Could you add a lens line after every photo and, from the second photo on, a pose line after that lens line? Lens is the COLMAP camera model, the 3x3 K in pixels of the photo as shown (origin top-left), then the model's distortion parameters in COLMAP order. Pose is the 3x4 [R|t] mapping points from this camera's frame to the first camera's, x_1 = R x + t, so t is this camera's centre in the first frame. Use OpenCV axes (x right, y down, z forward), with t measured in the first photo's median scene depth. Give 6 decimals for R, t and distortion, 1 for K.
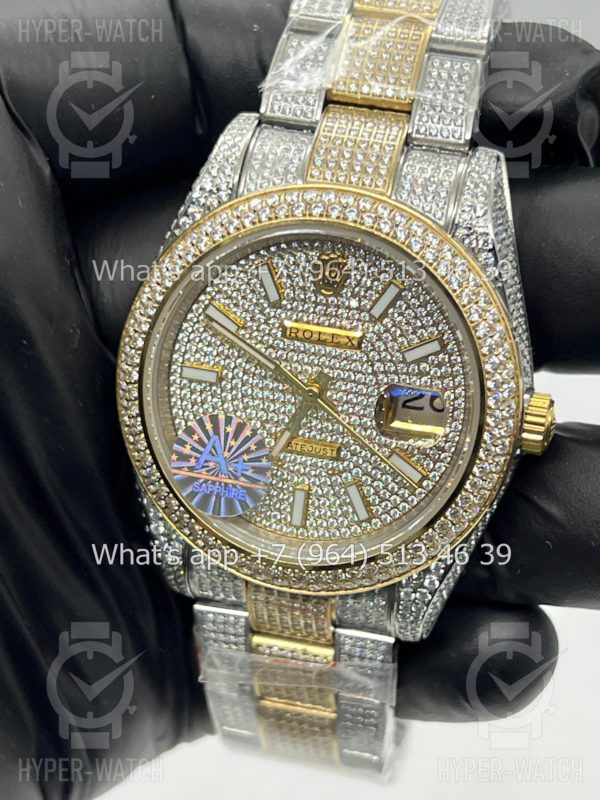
lens RADIAL K [[1955.5, 0, 300.0], [0, 1955.5, 400.0], [0, 0, 1]] dist [0.322070, -0.364167]
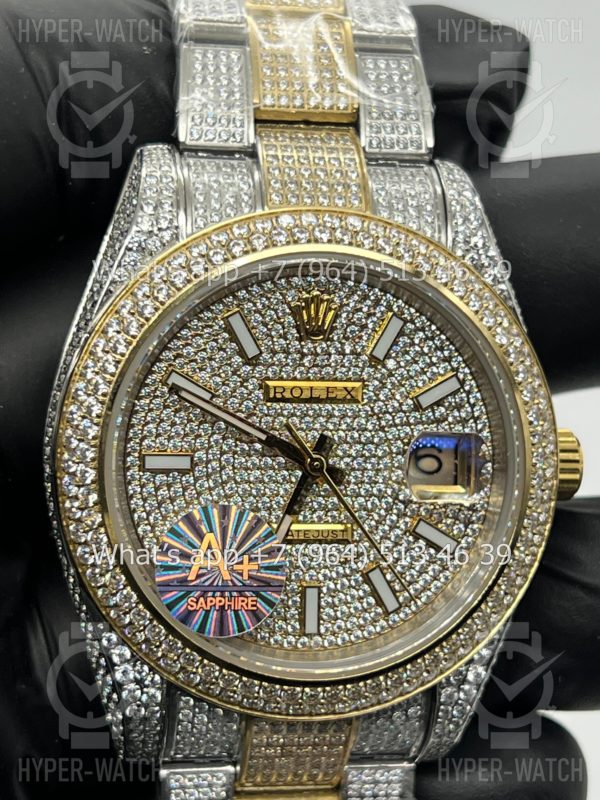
lens RADIAL K [[1955.5, 0, 300.0], [0, 1955.5, 400.0], [0, 0, 1]] dist [0.322070, -0.364167]
pose [[0.911456, -0.116365, 0.394596, -0.313520], [0.168149, 0.980760, -0.099177, 0.049842], [-0.375464, 0.156747, 0.913486, 0.257737]]
